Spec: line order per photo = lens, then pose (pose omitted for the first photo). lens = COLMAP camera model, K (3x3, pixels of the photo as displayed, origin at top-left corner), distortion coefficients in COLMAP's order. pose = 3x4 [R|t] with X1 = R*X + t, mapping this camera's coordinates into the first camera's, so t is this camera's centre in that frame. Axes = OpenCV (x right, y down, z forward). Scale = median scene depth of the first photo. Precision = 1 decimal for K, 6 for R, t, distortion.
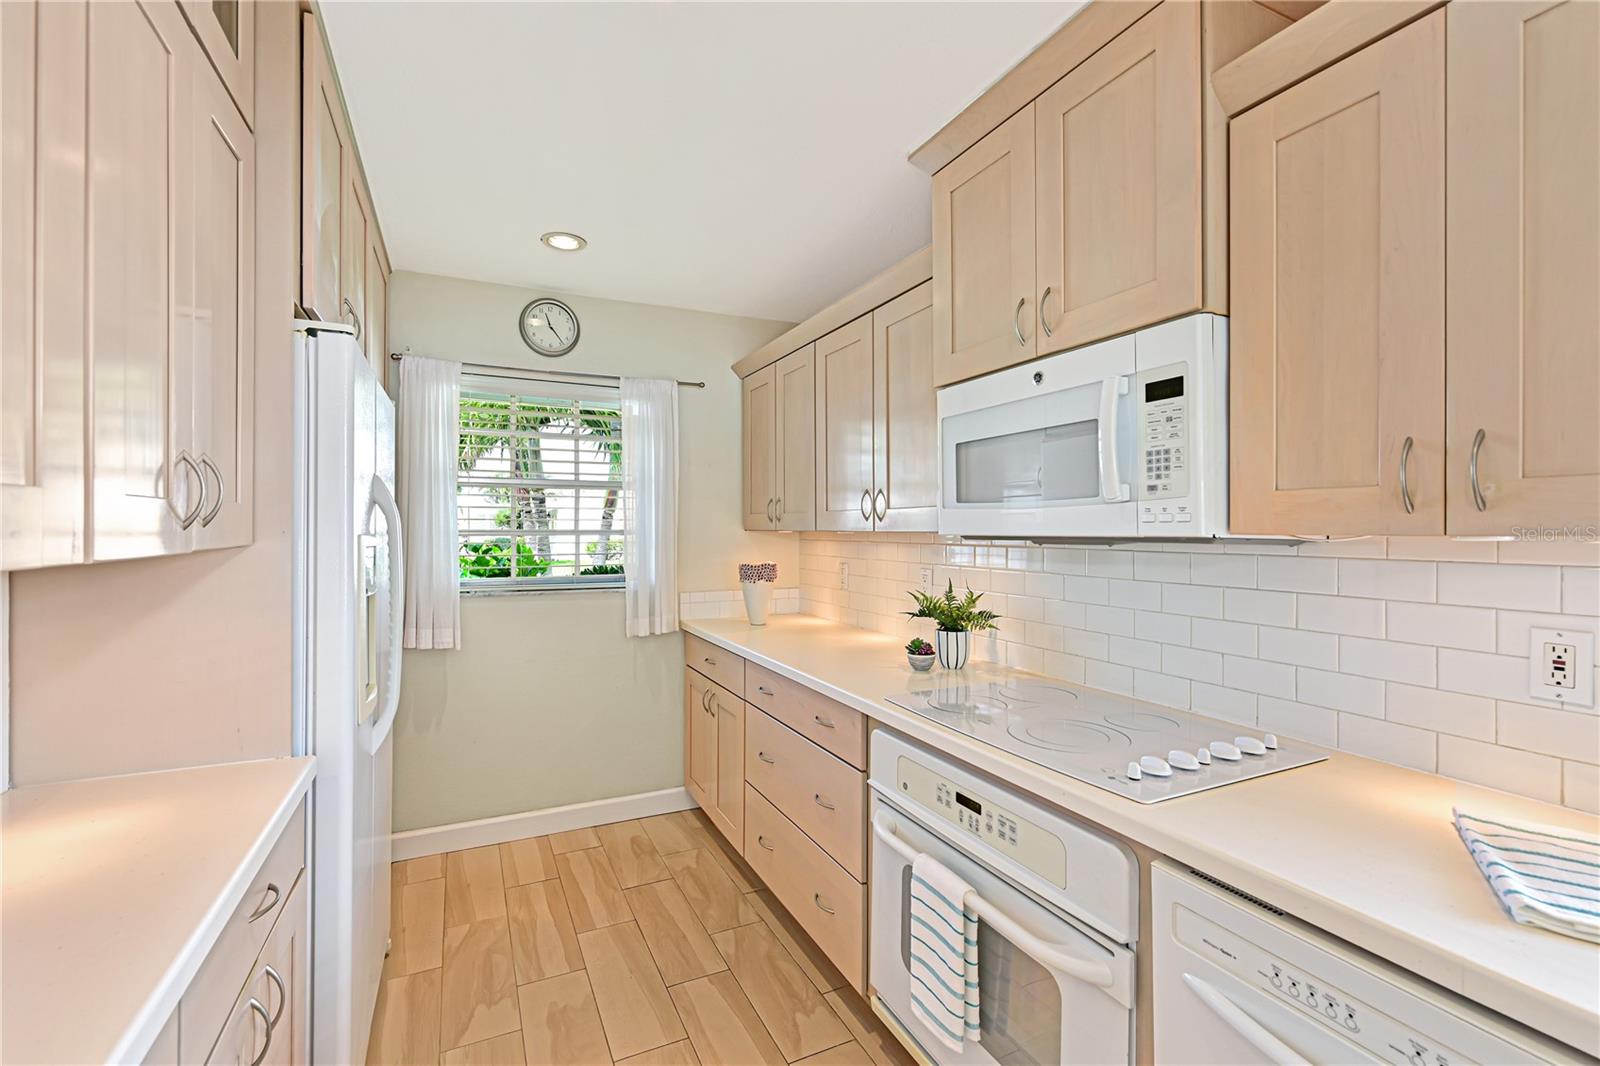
lens RADIAL K [[685.2, 0, 782.5], [0, 685.2, 529.2], [0, 0, 1]] dist [0.001713, -0.000155]
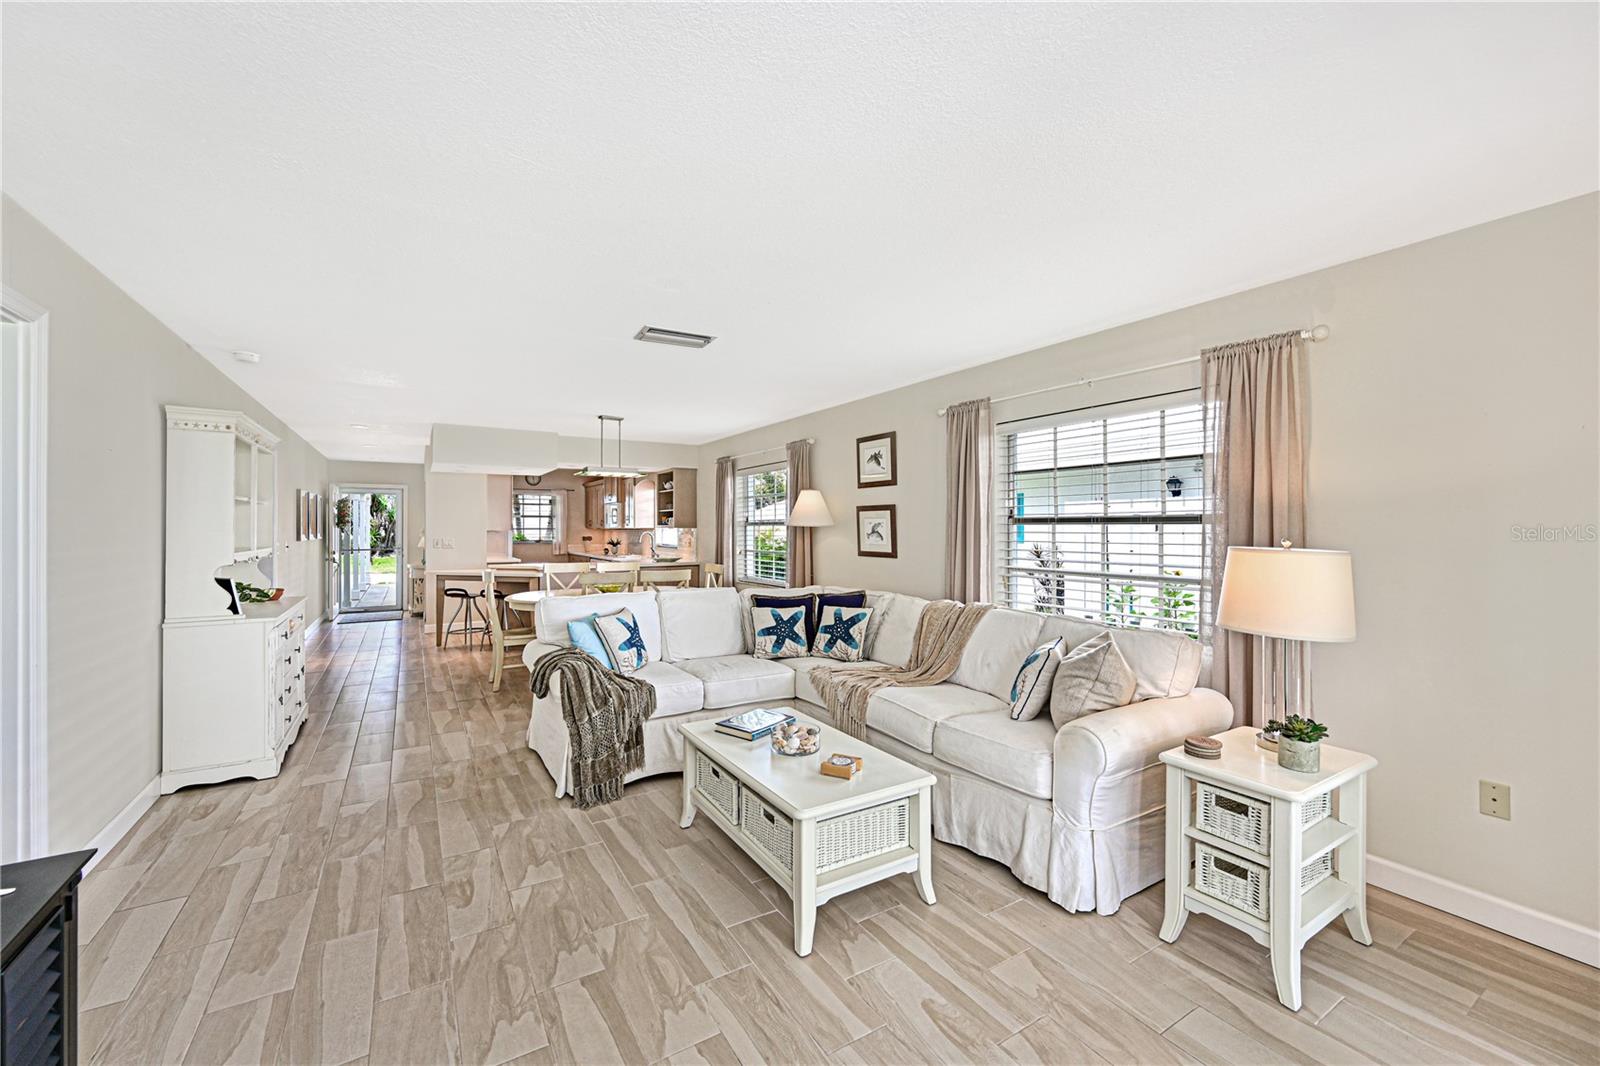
lens RADIAL K [[648.4, 0, 789.2], [0, 648.4, 519.8], [0, 0, 1]] dist [-0.001248, 0.000300]
pose [[0.995248, -0.007634, 0.097071, 1.064843], [0.008562, 0.999921, -0.009149, 0.000489], [-0.096994, 0.009936, 0.995235, -3.960737]]
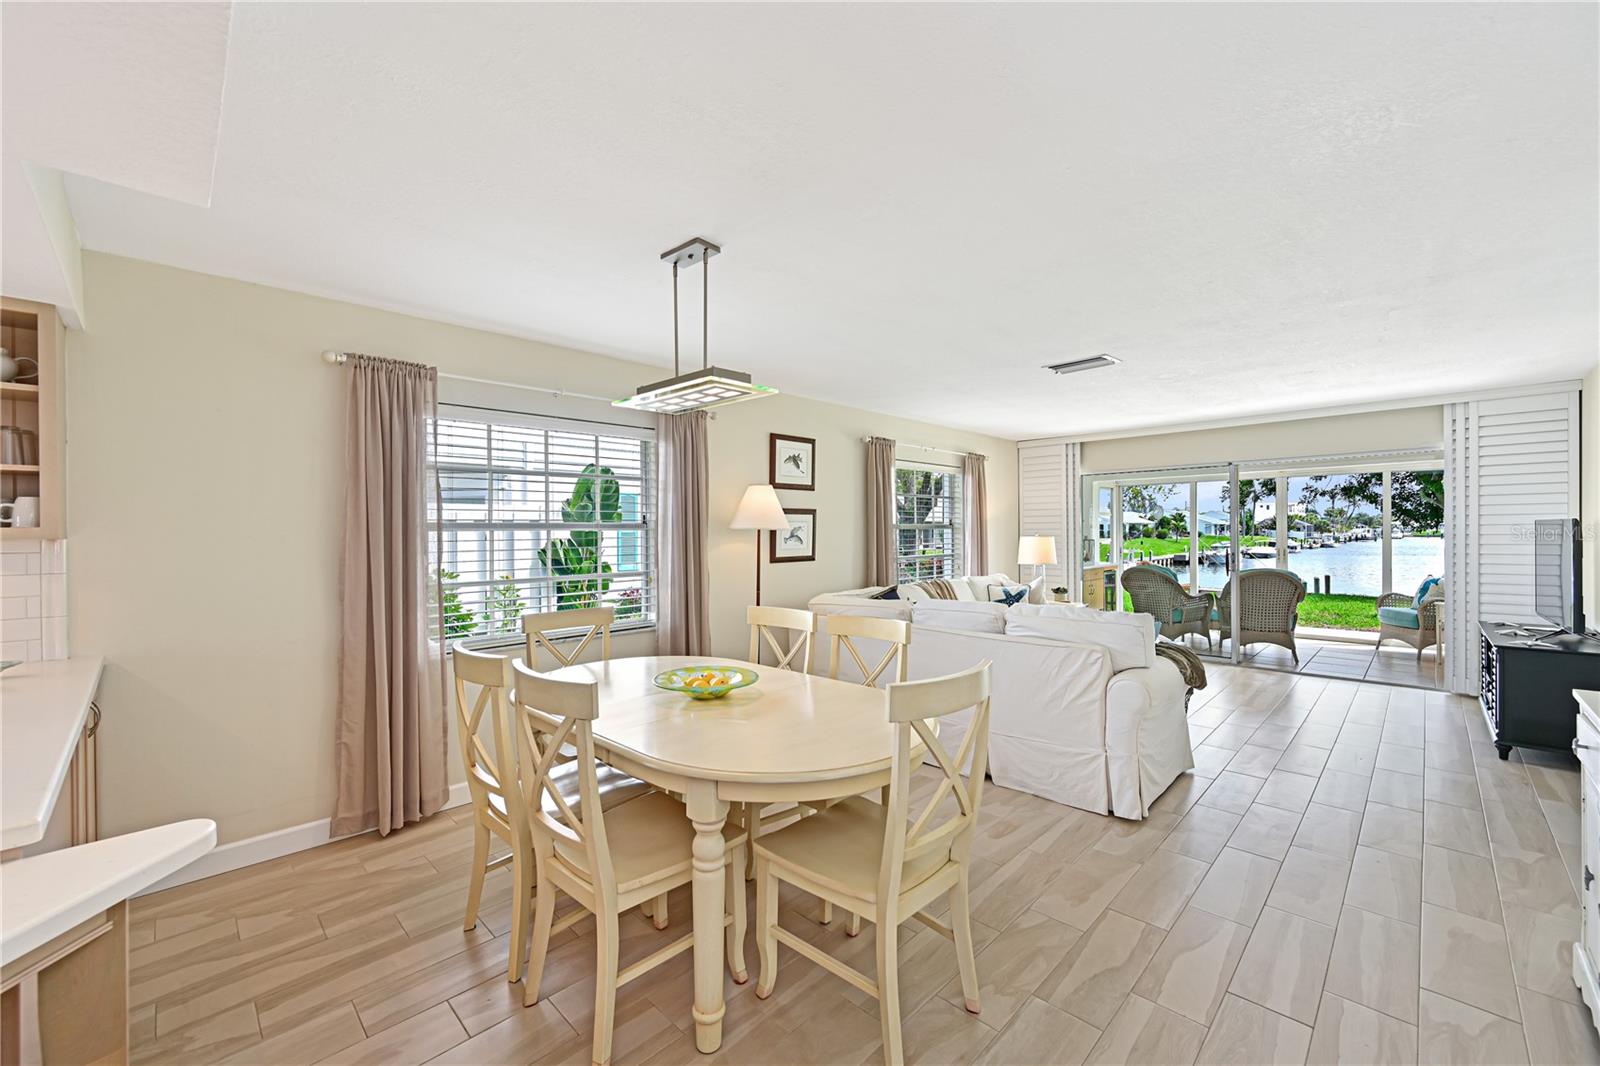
lens RADIAL K [[648.4, 0, 789.0], [0, 648.4, 533.9], [0, 0, 1]] dist [-0.001248, 0.000300]
pose [[-0.344109, -0.011401, 0.938860, -0.455101], [0.002717, 0.999910, 0.013138, -0.010928], [-0.938926, 0.007072, -0.344047, -1.024393]]
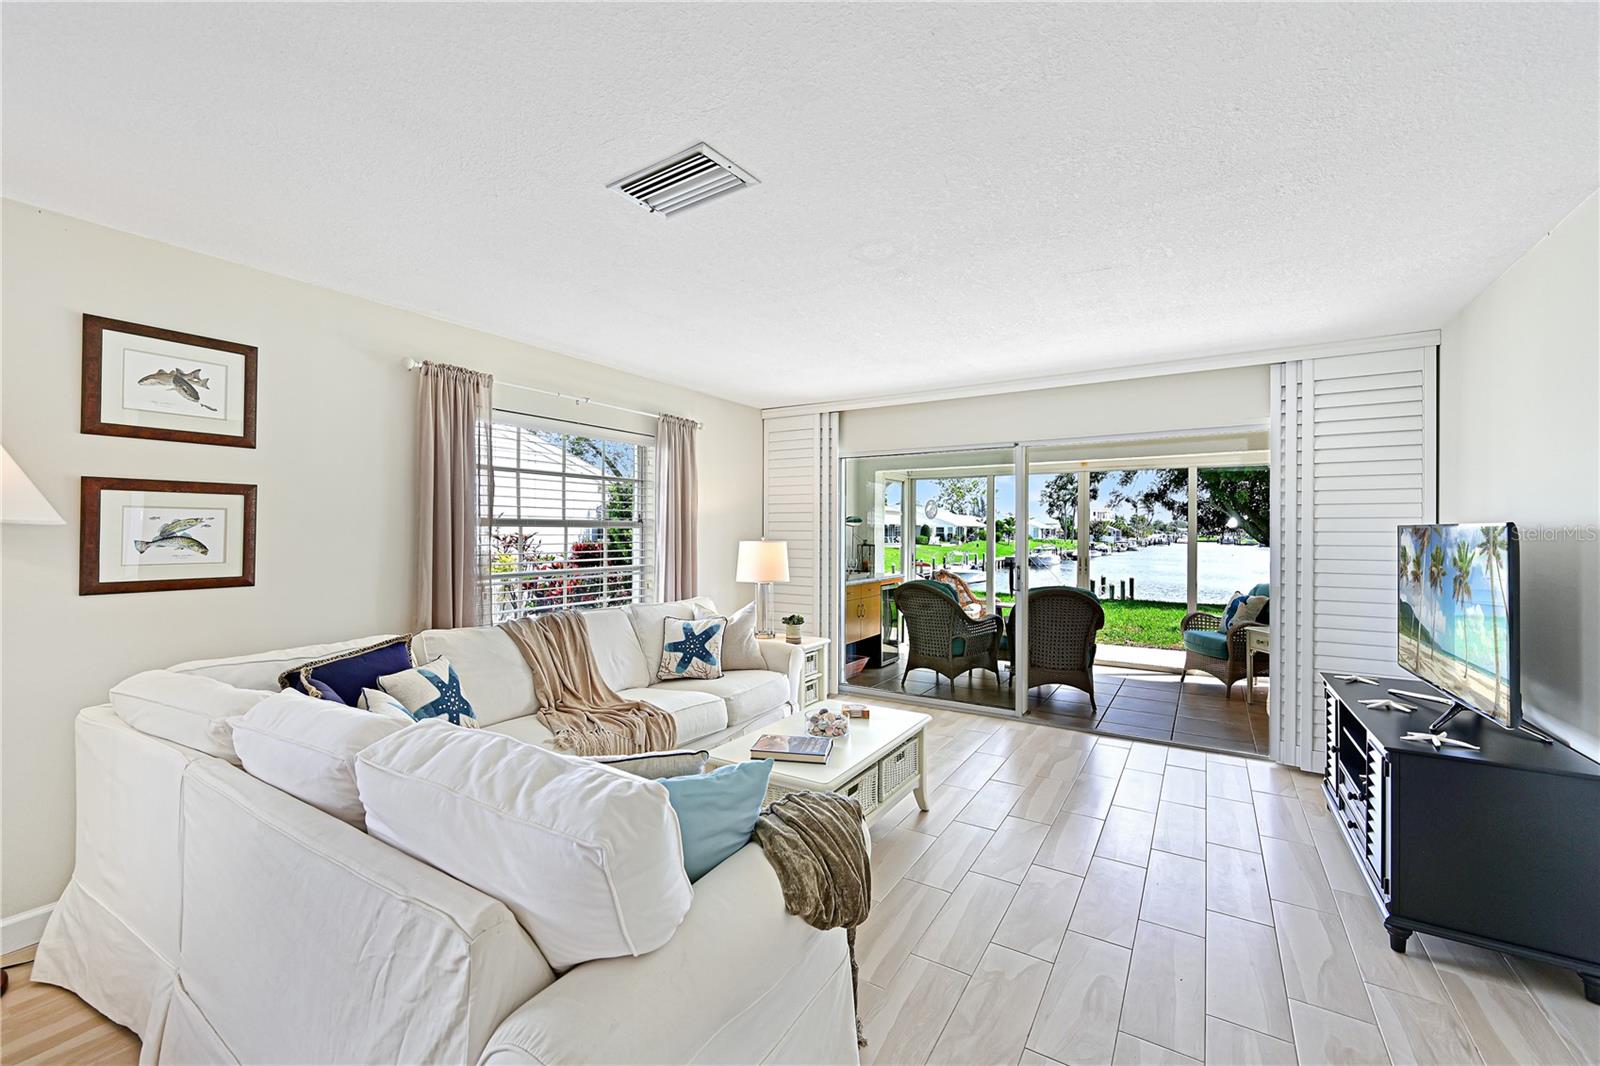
lens RADIAL K [[648.4, 0, 796.9], [0, 648.4, 527.1], [0, 0, 1]] dist [-0.001248, 0.000300]
pose [[-0.537055, -0.008419, 0.843505, 0.147076], [-0.012059, 0.999925, 0.002303, -0.006453], [-0.843461, -0.008935, -0.537116, -2.070750]]
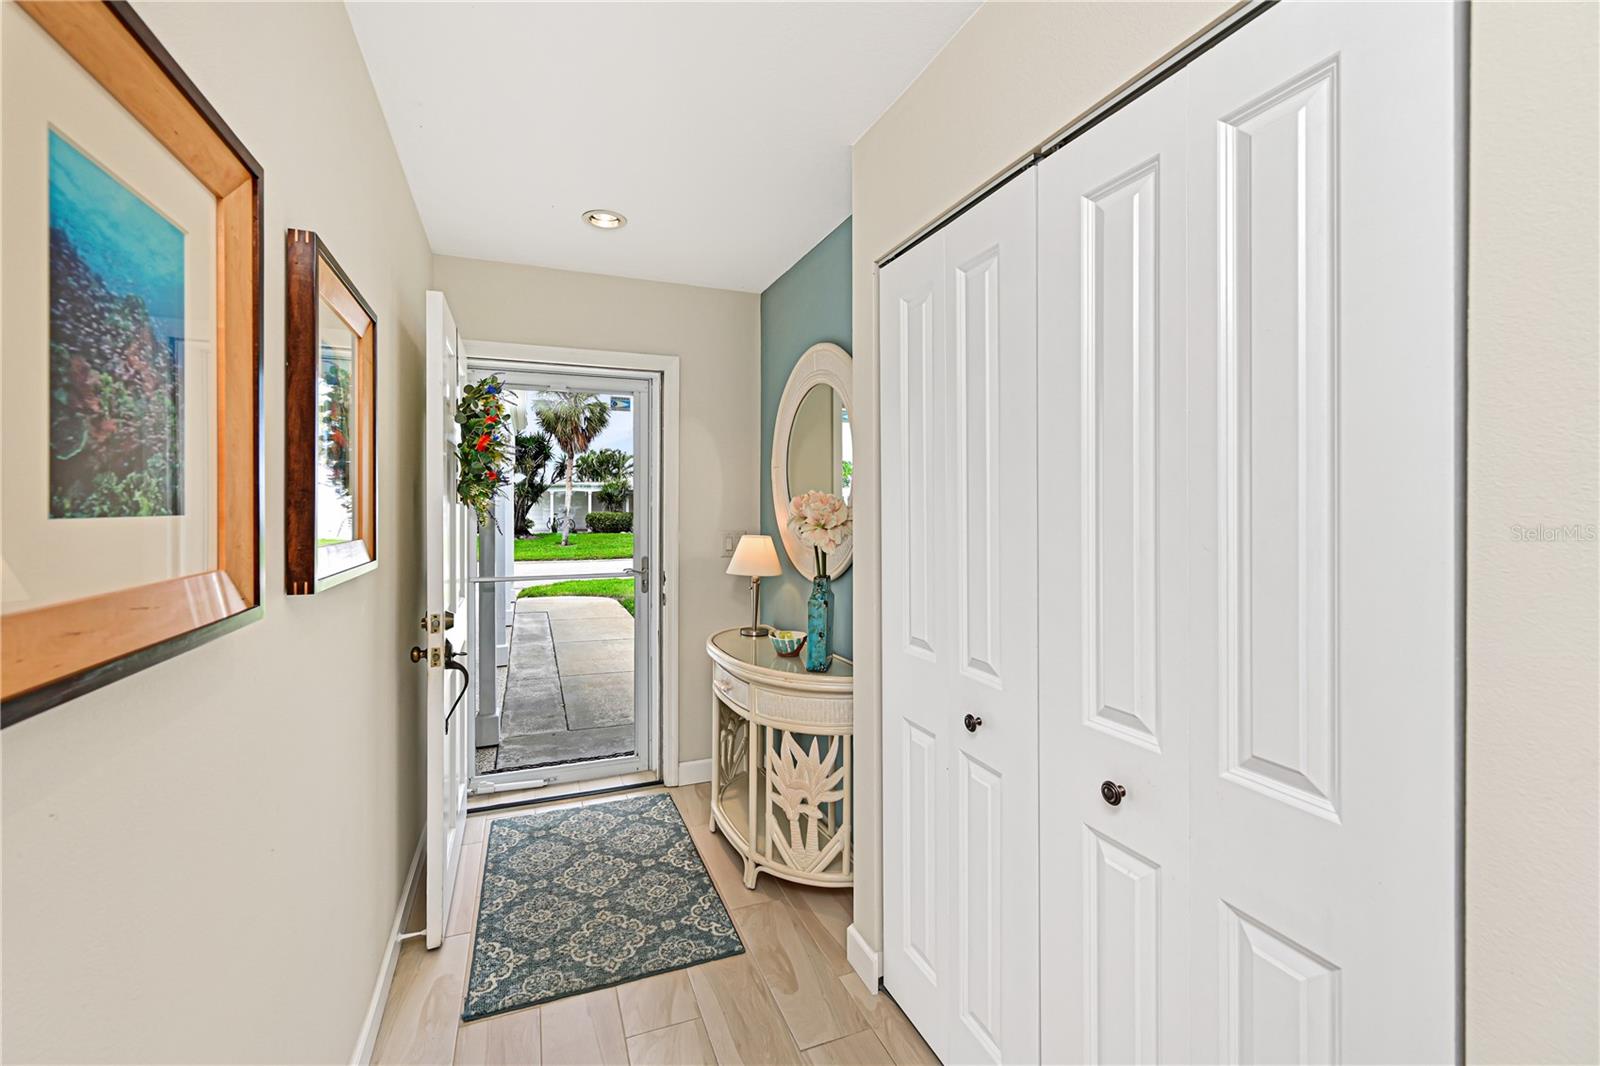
lens RADIAL K [[648.4, 0, 771.3], [0, 648.4, 510.4], [0, 0, 1]] dist [-0.001248, 0.000300]
pose [[0.997875, -0.002091, -0.065126, -0.945055], [0.002622, 0.999964, 0.008064, -0.001409], [0.065107, -0.008217, 0.997844, -0.377264]]
